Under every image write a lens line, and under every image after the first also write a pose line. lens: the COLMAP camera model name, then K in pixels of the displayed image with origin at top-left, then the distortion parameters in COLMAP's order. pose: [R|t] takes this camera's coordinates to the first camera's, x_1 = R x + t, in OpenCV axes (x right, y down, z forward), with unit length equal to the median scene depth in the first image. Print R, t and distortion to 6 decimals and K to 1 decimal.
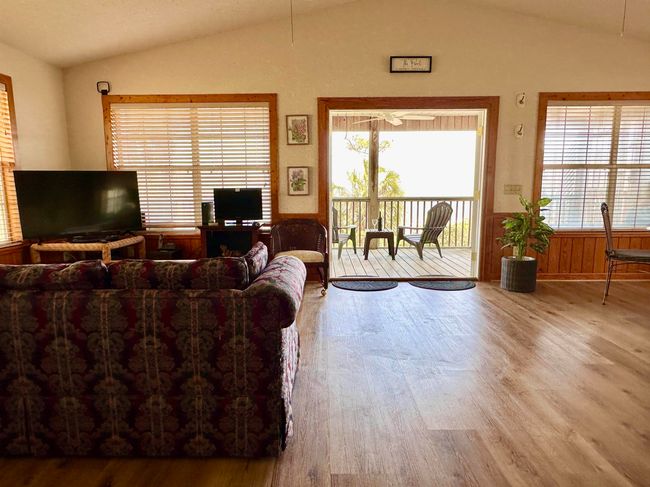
lens RADIAL K [[430.8, 0, 325.7], [0, 430.8, 244.0], [0, 0, 1]] dist [0.004622, 0.002556]
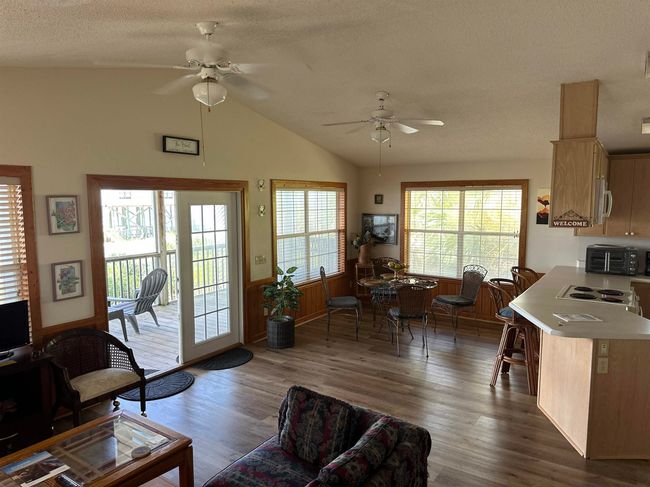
lens RADIAL K [[458.4, 0, 325.4], [0, 458.4, 244.0], [0, 0, 1]] dist [0.004004, -0.001540]
pose [[0.546723, -0.087229, 0.832757, -0.489819], [0.113827, 0.993069, 0.029291, -0.184202], [-0.829540, 0.078776, 0.552863, 0.172734]]
